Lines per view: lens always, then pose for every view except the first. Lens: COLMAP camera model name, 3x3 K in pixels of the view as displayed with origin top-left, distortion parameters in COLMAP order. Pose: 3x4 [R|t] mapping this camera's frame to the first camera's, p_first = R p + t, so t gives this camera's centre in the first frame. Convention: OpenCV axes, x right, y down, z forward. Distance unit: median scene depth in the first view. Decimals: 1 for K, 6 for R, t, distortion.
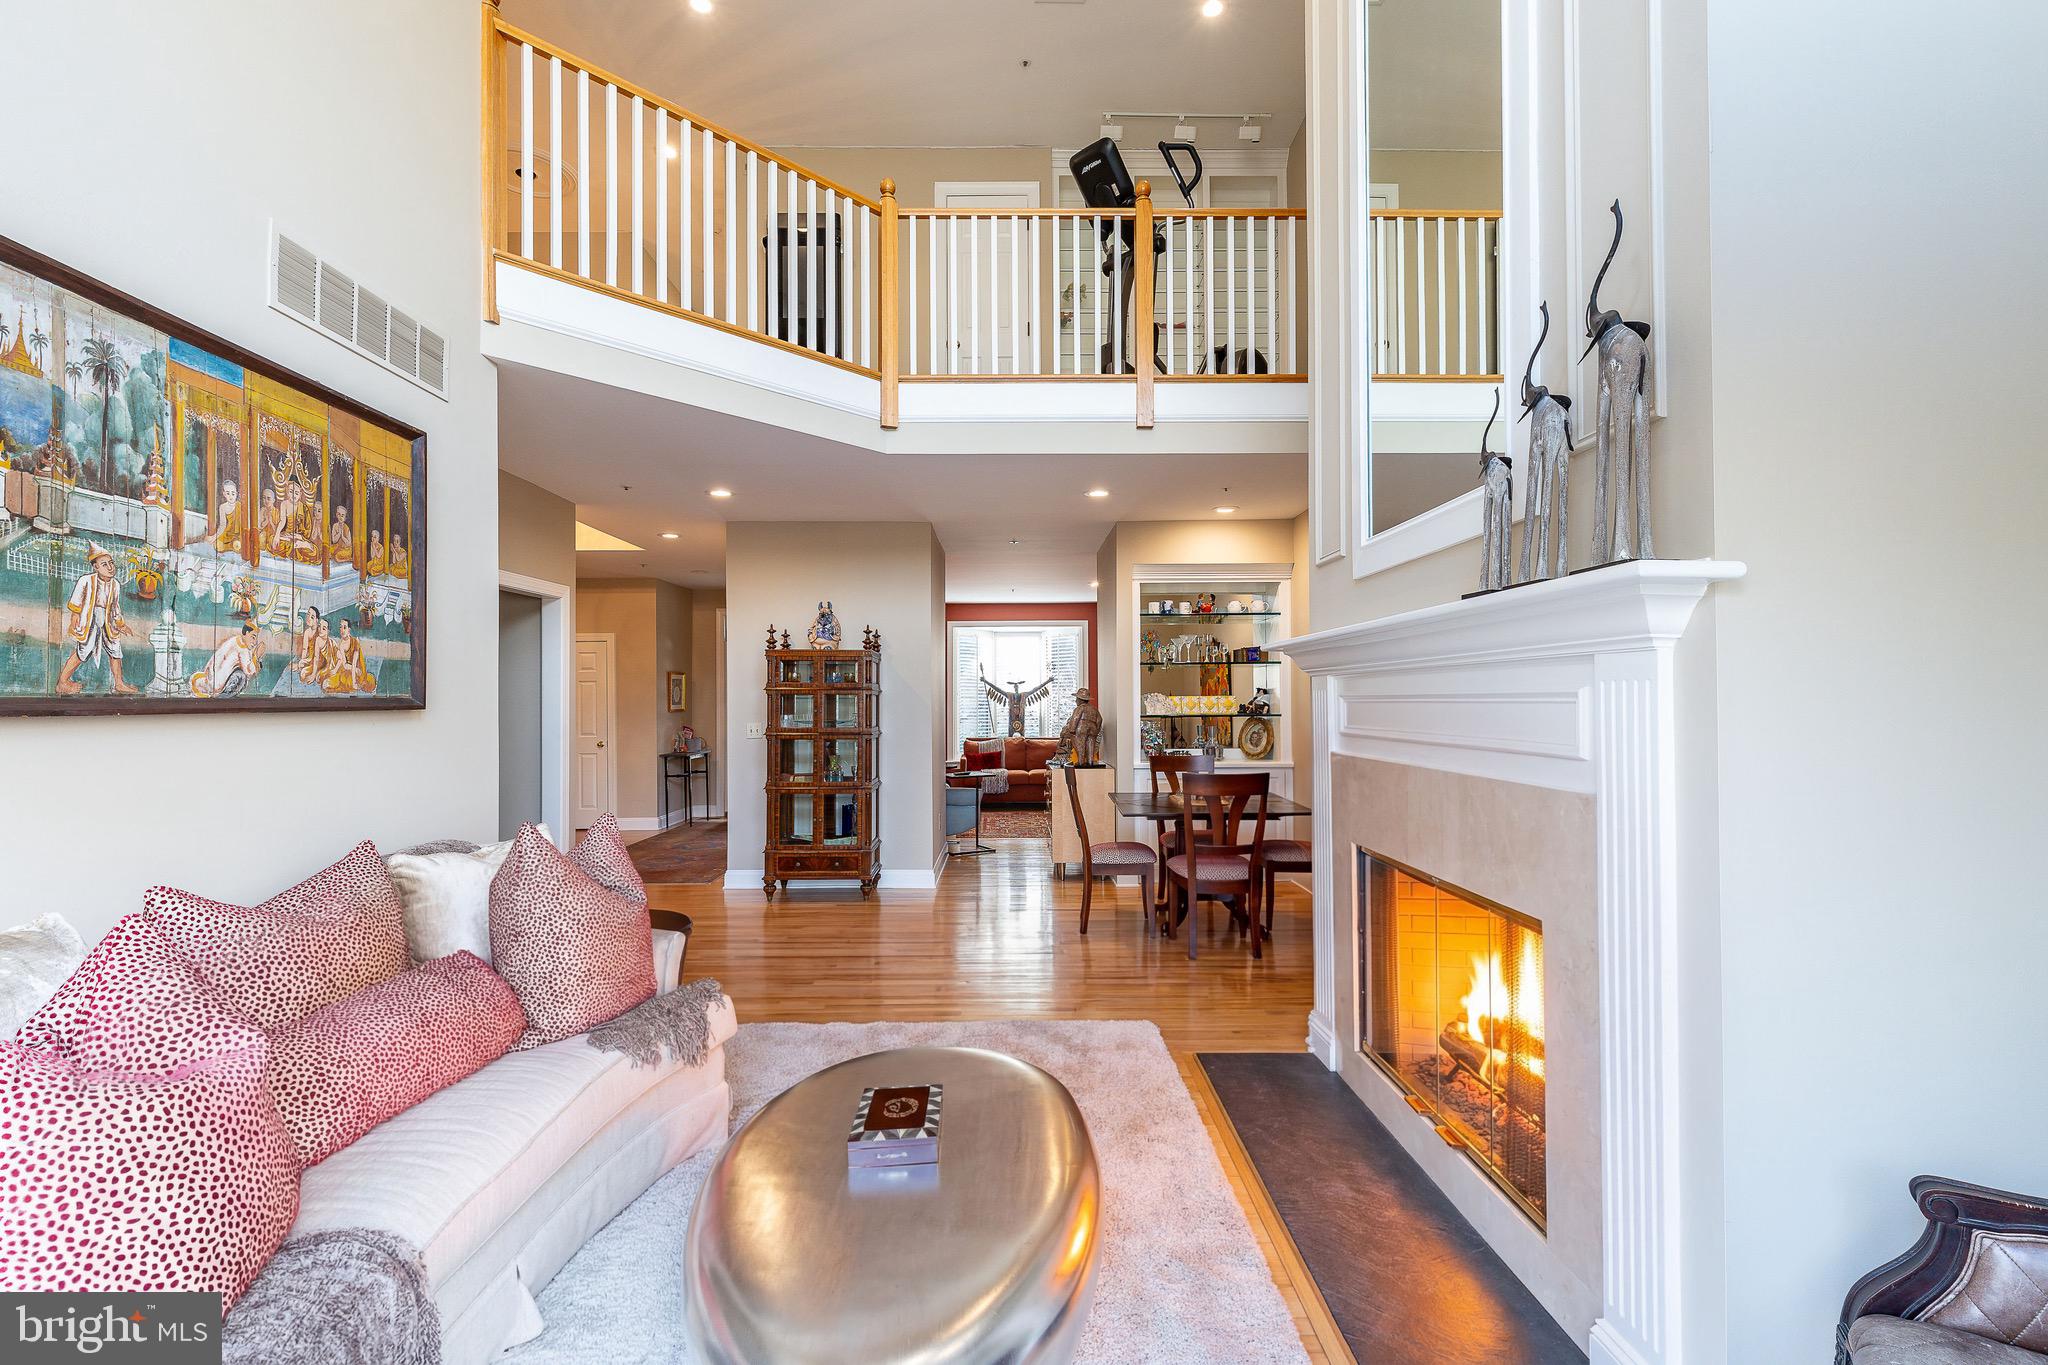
lens RADIAL K [[921.8, 0, 1023.1], [0, 921.8, 688.0], [0, 0, 1]] dist [0.001683, 0.000361]
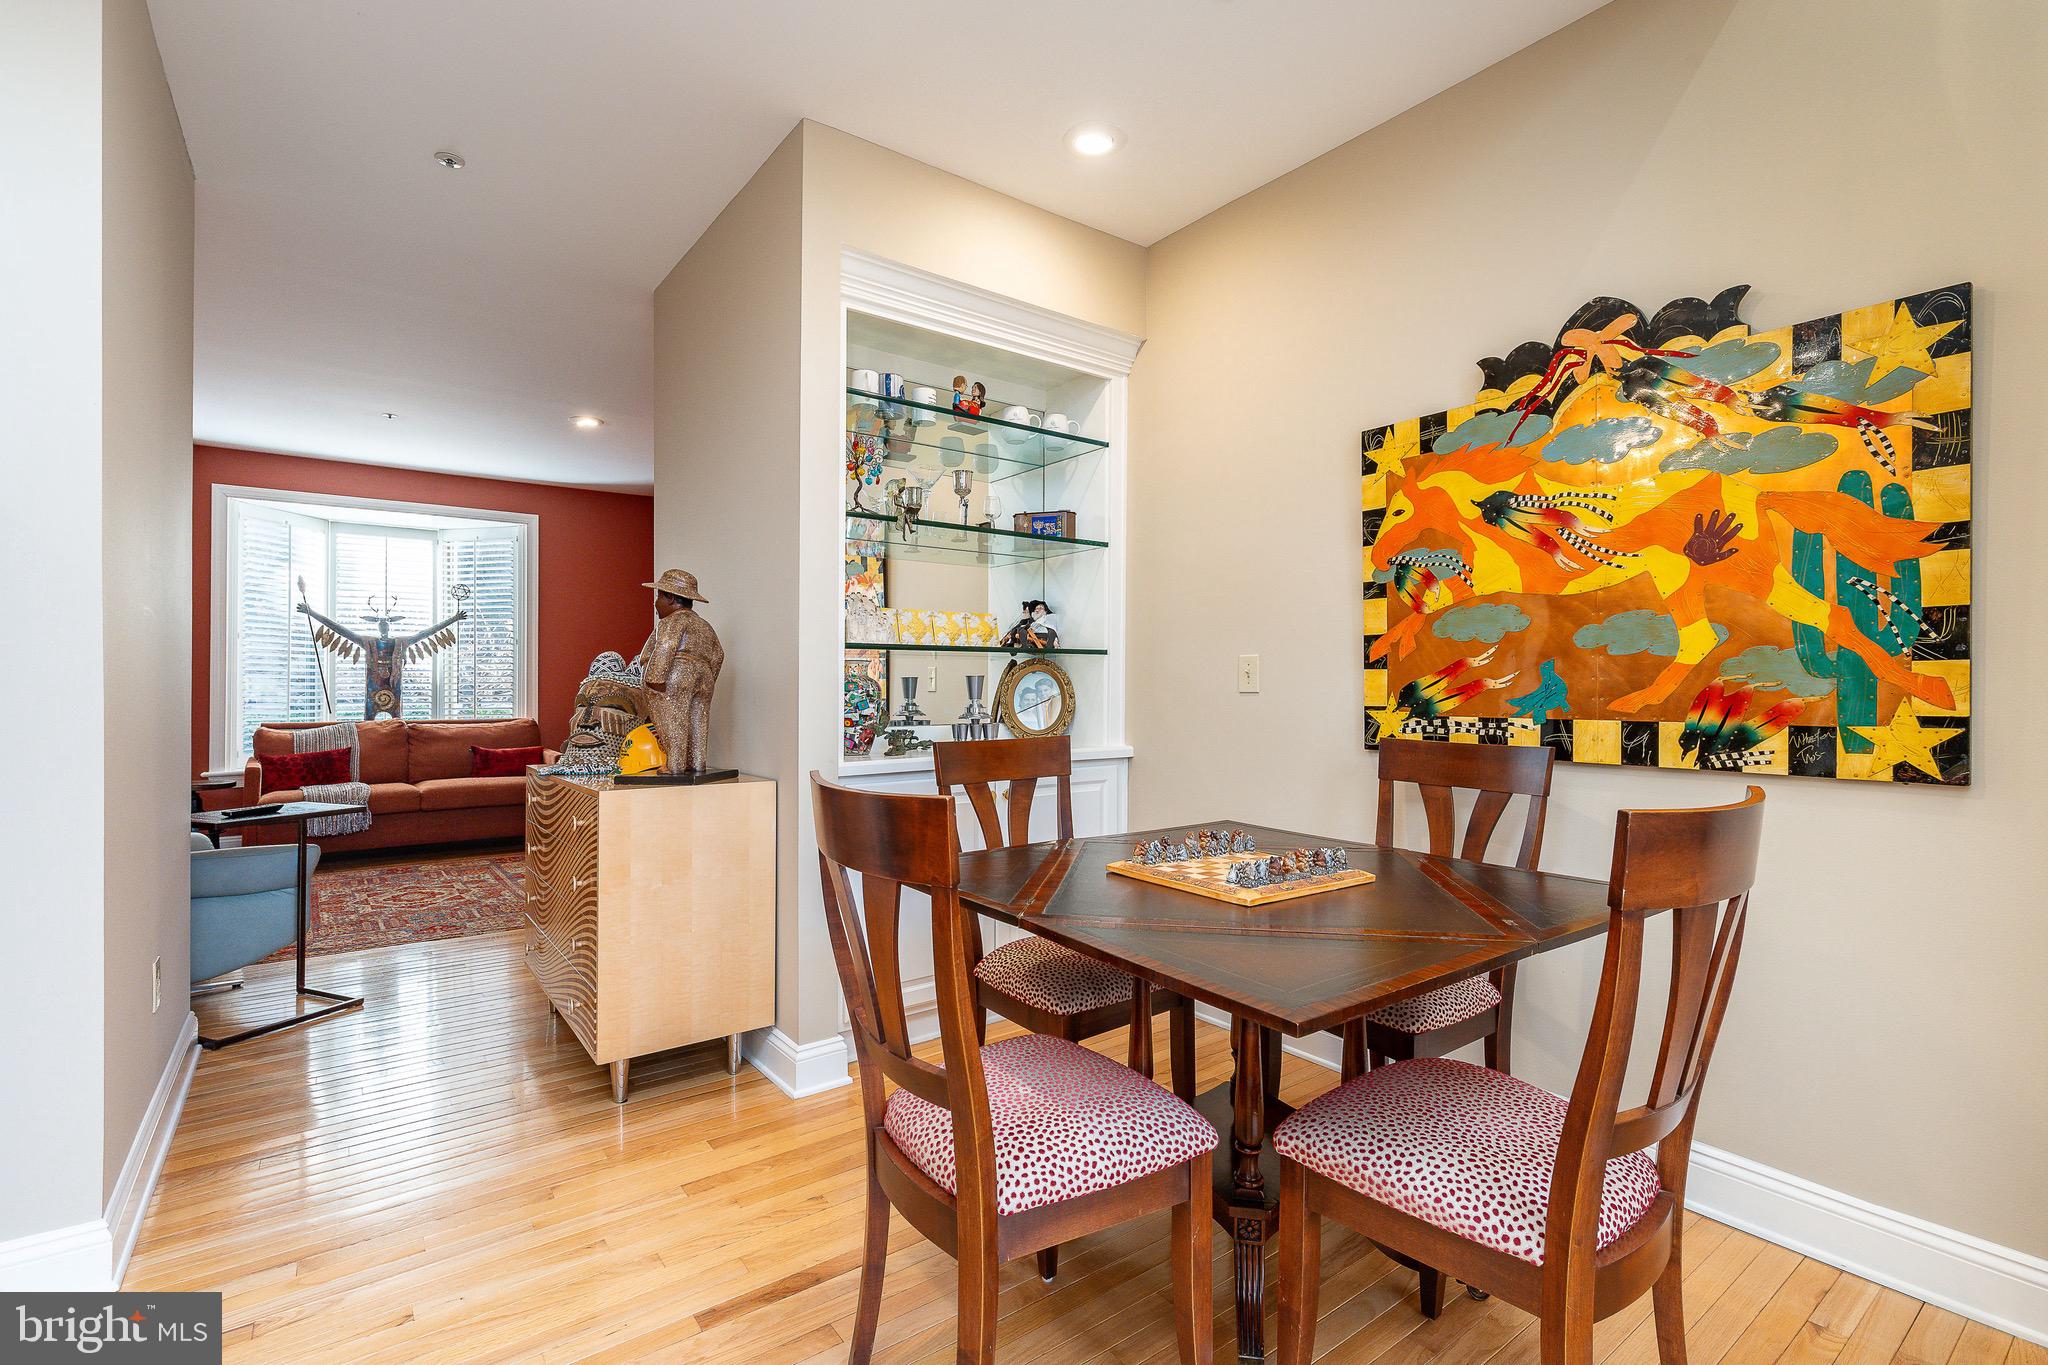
lens RADIAL K [[921.8, 0, 1018.1], [0, 921.8, 679.5], [0, 0, 1]] dist [0.001683, 0.000361]
pose [[0.807710, 0.009049, 0.589511, -0.025377], [-0.011308, 0.999936, 0.000144, 0.025520], [-0.589472, -0.006783, 0.807761, 0.359908]]
